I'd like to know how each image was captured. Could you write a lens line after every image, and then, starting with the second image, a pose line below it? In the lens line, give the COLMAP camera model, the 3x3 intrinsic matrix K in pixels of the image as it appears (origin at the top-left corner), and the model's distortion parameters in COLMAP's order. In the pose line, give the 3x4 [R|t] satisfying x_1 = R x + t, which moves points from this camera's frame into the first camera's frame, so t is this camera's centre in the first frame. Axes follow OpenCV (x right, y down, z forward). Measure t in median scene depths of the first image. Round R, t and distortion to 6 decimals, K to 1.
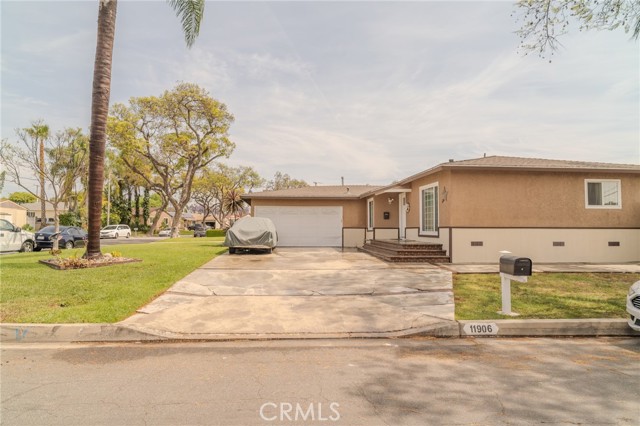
lens RADIAL K [[357.3, 0, 320.0], [0, 357.3, 213.0], [0, 0, 1]] dist [0.000360, 0.000414]
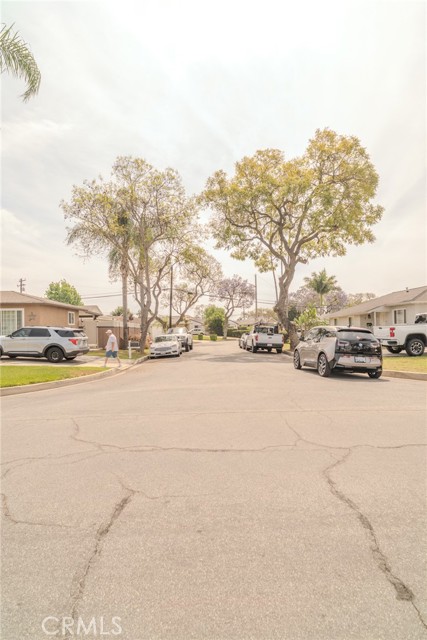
lens RADIAL K [[357.3, 0, 213.5], [0, 357.3, 320.0], [0, 0, 1]] dist [0.000360, 0.000414]
pose [[0.042653, 0.019788, 0.998894, -1.160782], [-0.024018, 0.999535, -0.018775, -0.019470], [-0.998801, -0.023191, 0.043109, 0.030746]]
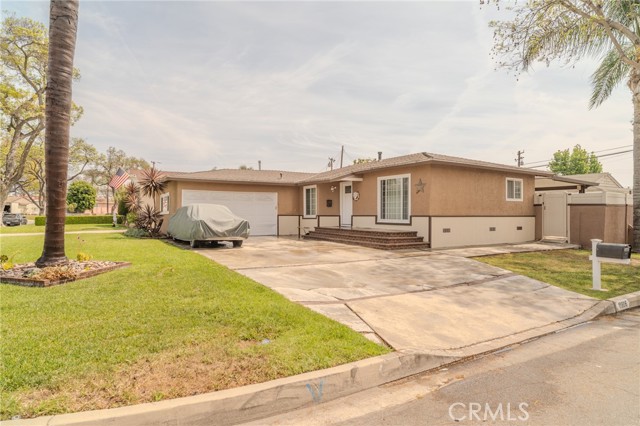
lens RADIAL K [[357.3, 0, 320.0], [0, 357.3, 213.0], [0, 0, 1]] dist [0.000360, 0.000414]
pose [[0.897444, 0.000012, 0.441128, -0.346086], [-0.018849, 0.999088, 0.038320, -0.004433], [-0.440725, -0.042705, 0.896626, 0.129671]]
